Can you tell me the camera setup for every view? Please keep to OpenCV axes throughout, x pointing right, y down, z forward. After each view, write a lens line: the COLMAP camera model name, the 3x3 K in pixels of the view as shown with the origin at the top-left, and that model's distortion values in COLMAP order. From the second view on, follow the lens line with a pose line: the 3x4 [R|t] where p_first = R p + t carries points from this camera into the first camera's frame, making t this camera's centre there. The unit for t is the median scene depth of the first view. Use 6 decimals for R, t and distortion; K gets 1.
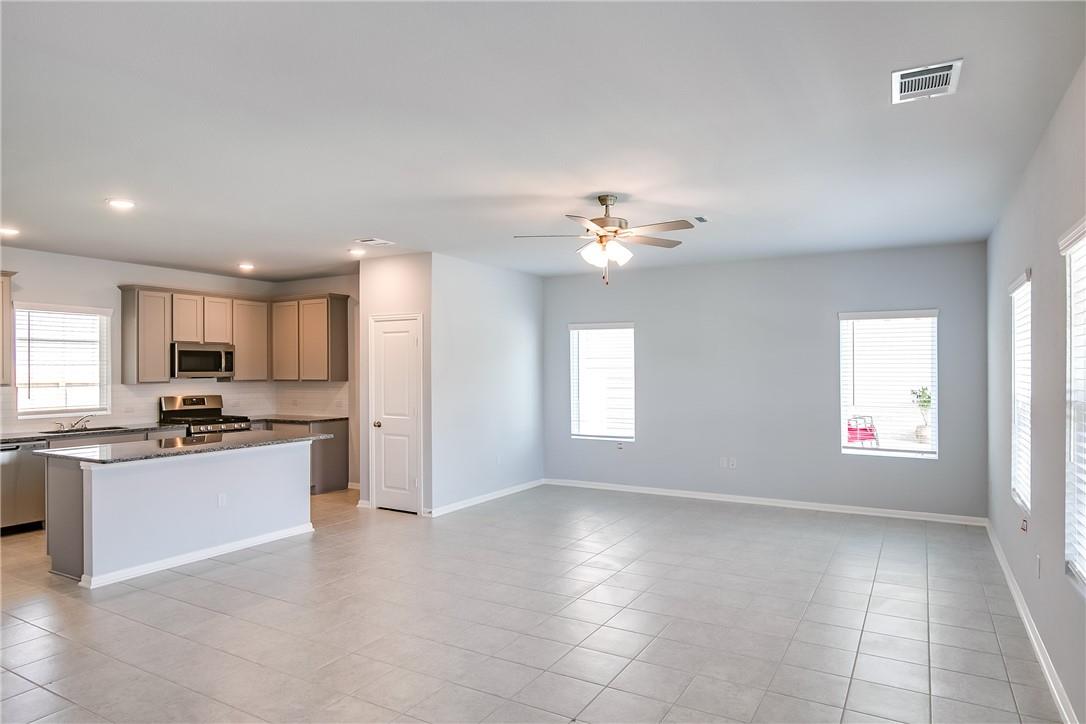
lens RADIAL K [[655.0, 0, 559.2], [0, 655.0, 364.6], [0, 0, 1]] dist [-0.008212, -0.002104]
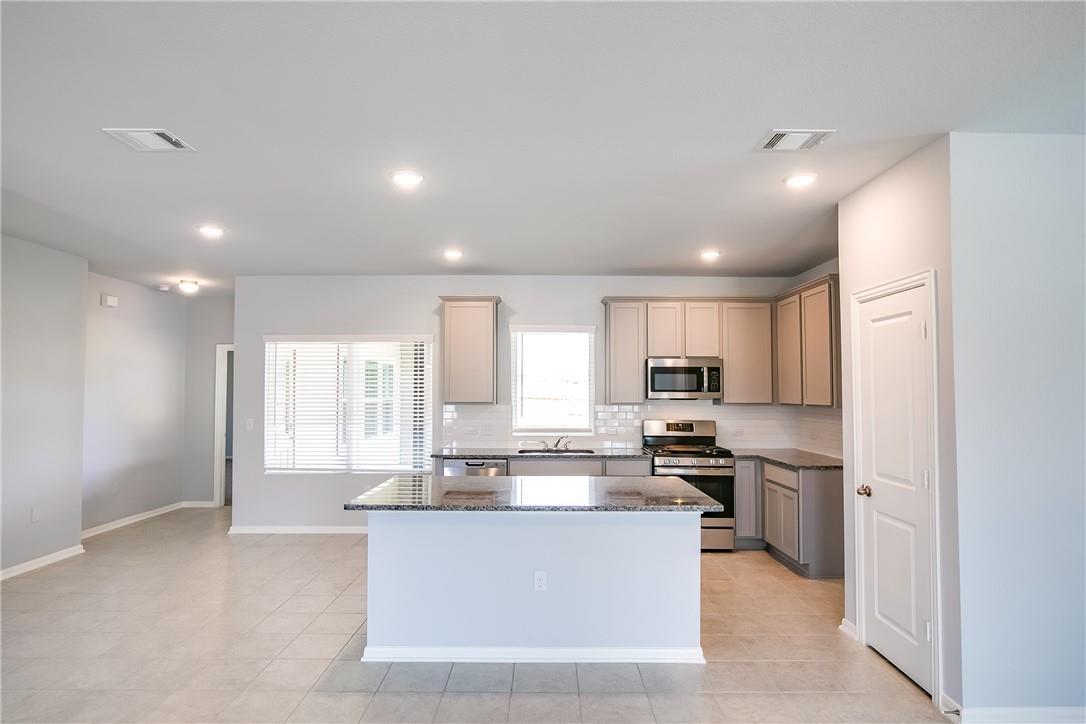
lens RADIAL K [[573.1, 0, 543.1], [0, 573.1, 368.7], [0, 0, 1]] dist [-0.015407, 0.000463]
pose [[0.488191, -0.029787, -0.872228, 0.006613], [0.002068, 0.999454, -0.032974, 0.005109], [0.872734, 0.014293, 0.487986, 0.516548]]
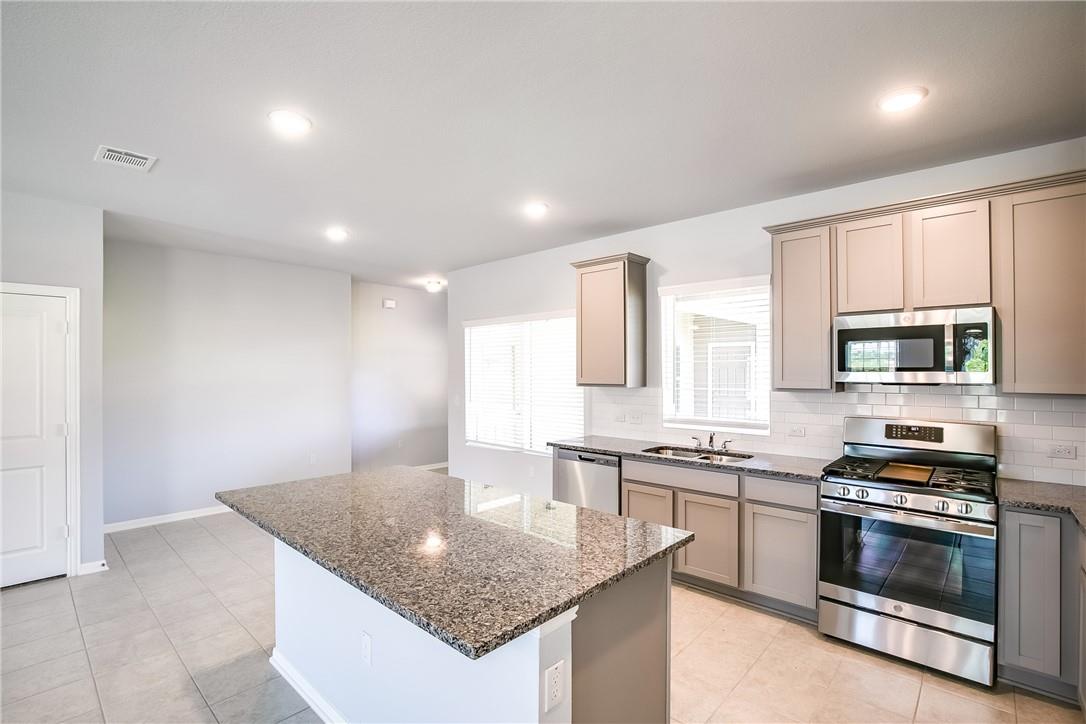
lens RADIAL K [[501.5, 0, 541.5], [0, 501.5, 367.9], [0, 0, 1]] dist [-0.027438, 0.001444]
pose [[-0.228976, -0.001523, -0.973431, -0.146559], [0.008067, 0.999961, -0.003462, 0.007597], [0.973399, -0.008646, -0.228954, 0.875769]]
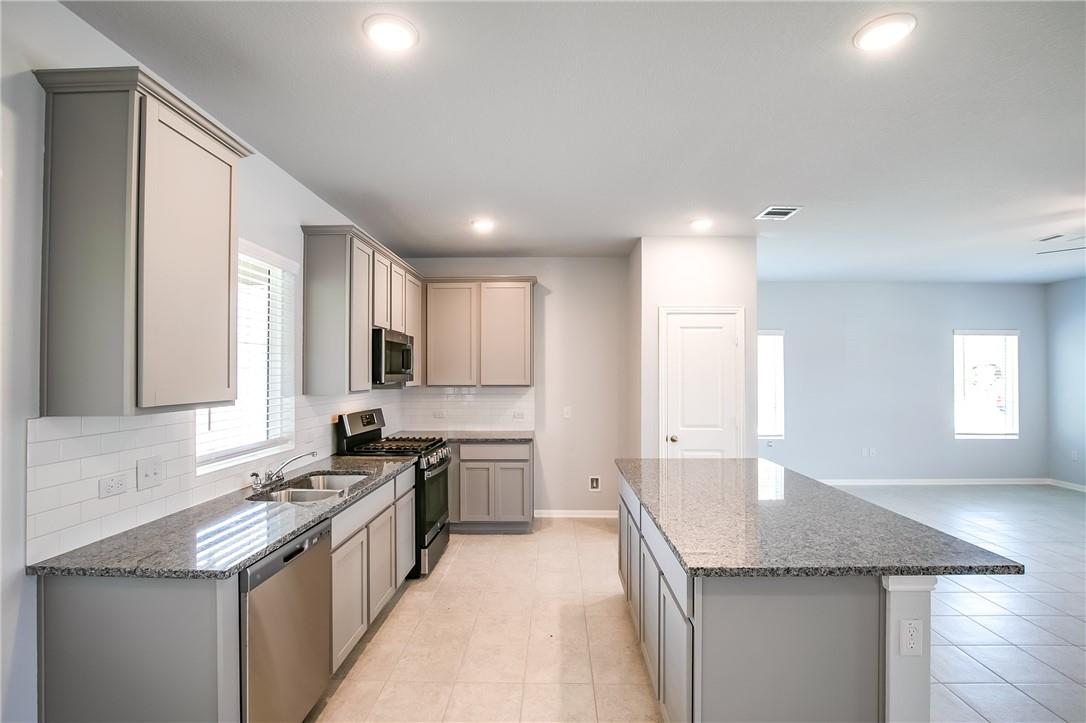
lens RADIAL K [[501.5, 0, 551.7], [0, 501.5, 368.0], [0, 0, 1]] dist [-0.027438, 0.001444]
pose [[0.875150, 0.009205, 0.483765, -0.690736], [-0.006550, 0.999953, -0.007179, 0.007923], [-0.483808, 0.003114, 0.875169, 0.505210]]
